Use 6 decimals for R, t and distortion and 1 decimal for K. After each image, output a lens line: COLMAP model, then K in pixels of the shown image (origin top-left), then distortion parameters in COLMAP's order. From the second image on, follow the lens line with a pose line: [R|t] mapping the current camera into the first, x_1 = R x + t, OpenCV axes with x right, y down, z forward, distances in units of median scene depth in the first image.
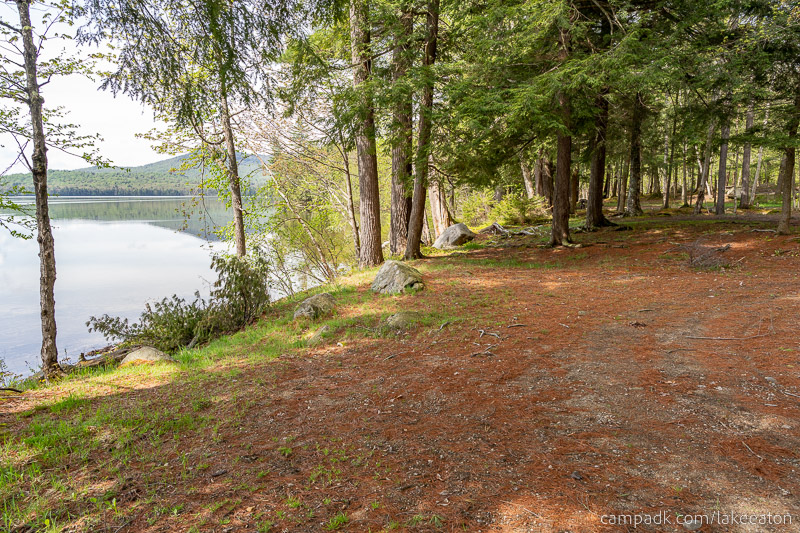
lens RADIAL K [[551.3, 0, 387.9], [0, 551.3, 251.3], [0, 0, 1]] dist [0.000156, -0.003811]
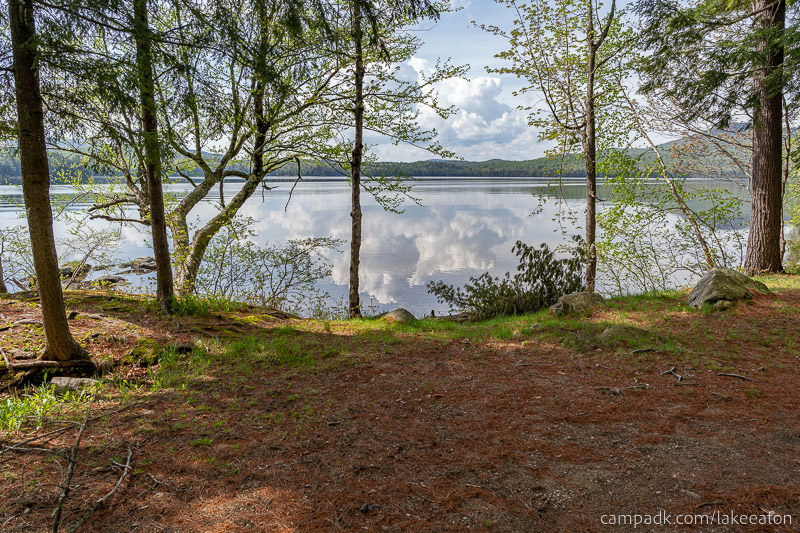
lens RADIAL K [[551.3, 0, 384.7], [0, 551.3, 259.9], [0, 0, 1]] dist [0.000156, -0.003811]
pose [[0.638560, 0.121477, -0.759924, 0.283008], [-0.083961, 0.992566, 0.088114, -0.022942], [0.764978, 0.007538, 0.644012, 0.121757]]
